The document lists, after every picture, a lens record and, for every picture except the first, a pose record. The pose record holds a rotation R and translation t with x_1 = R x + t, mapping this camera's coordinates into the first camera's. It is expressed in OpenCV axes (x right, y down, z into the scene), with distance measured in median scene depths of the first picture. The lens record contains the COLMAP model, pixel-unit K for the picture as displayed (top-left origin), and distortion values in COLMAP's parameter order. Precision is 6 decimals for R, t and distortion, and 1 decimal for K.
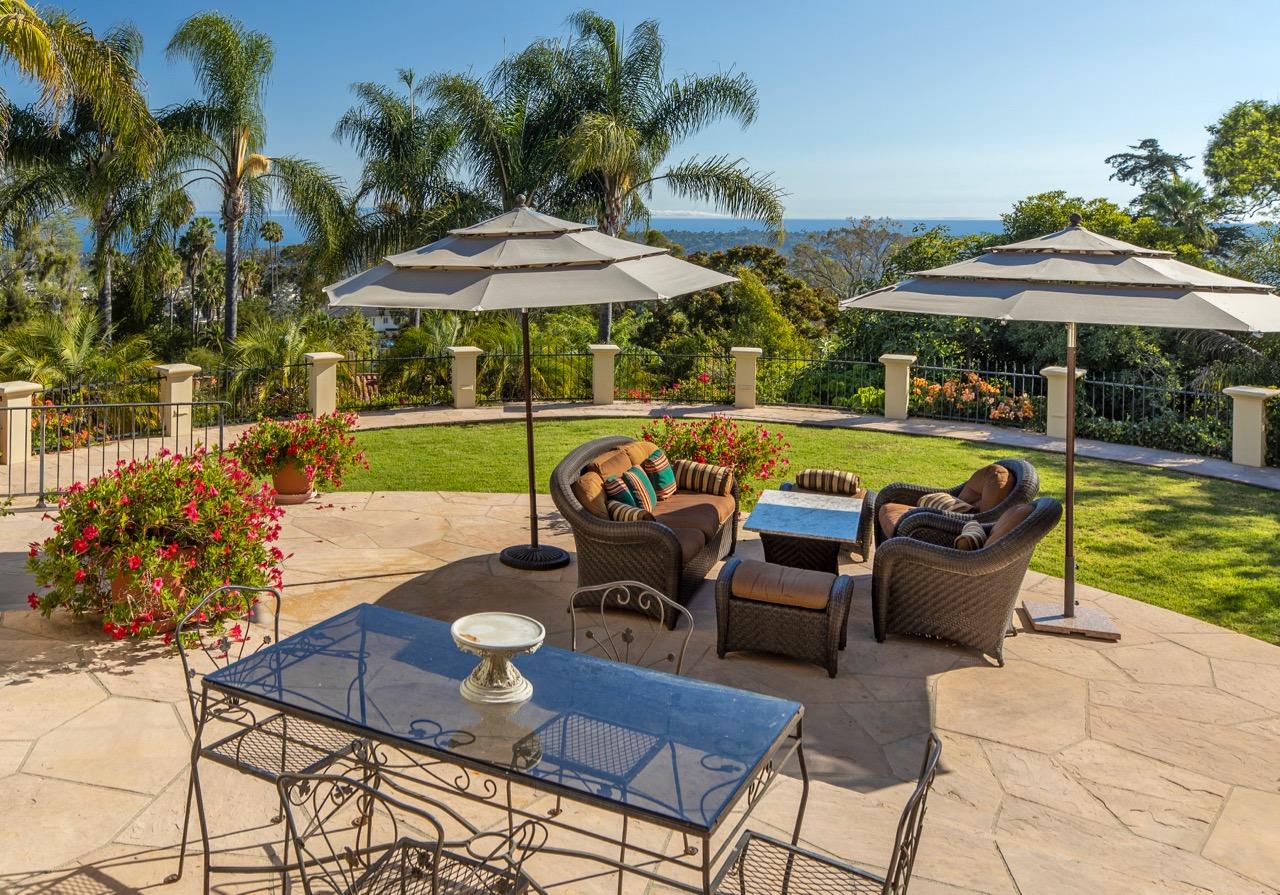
lens RADIAL K [[1277.3, 0, 640.0], [0, 1277.3, 447.5], [0, 0, 1]] dist [0.018341, 0.012932]
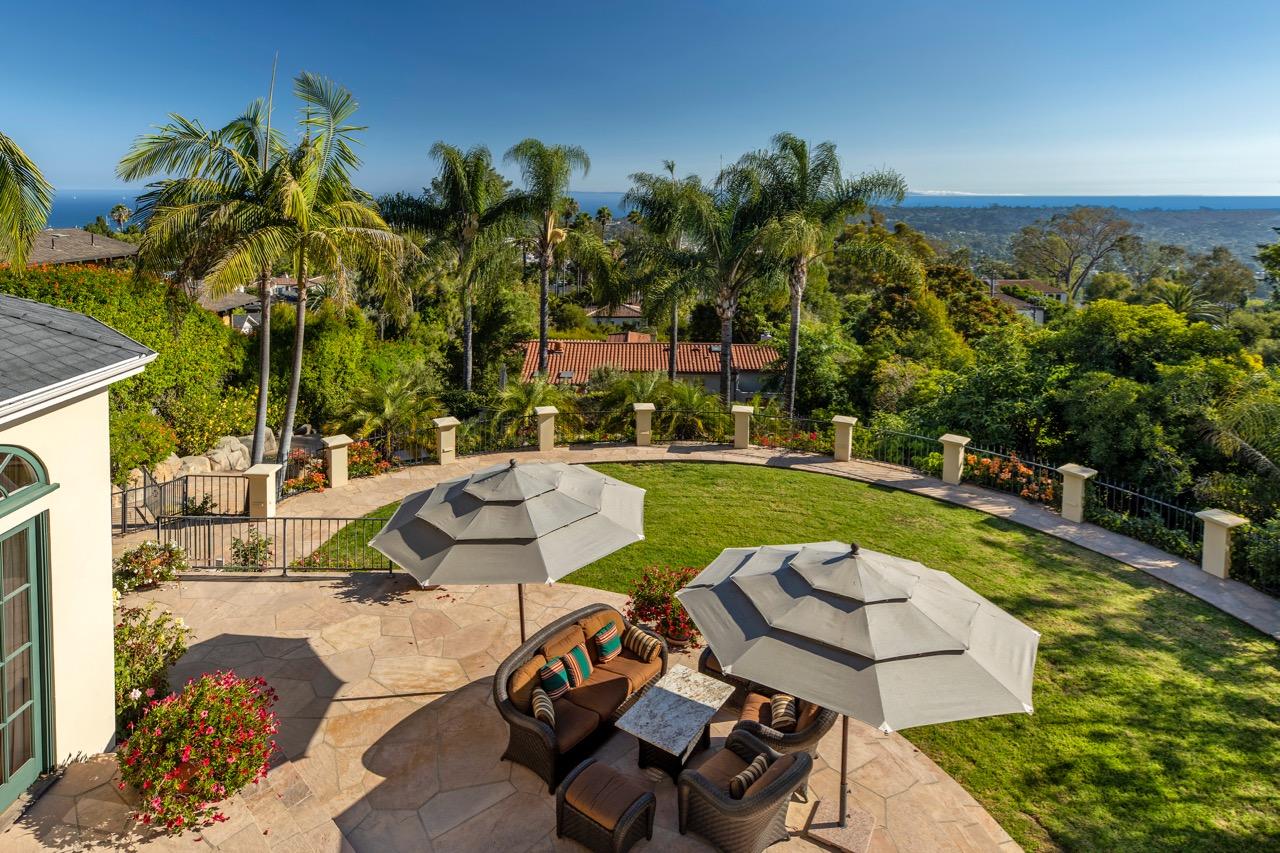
lens RADIAL K [[899.1, 0, 640.0], [0, 899.1, 426.5], [0, 0, 1]] dist [0.031135, 0.002282]
pose [[0.963887, 0.074939, -0.255551, 0.122789], [-0.060060, 0.996040, 0.065549, -0.122368], [0.259451, -0.047834, 0.964571, 0.011437]]
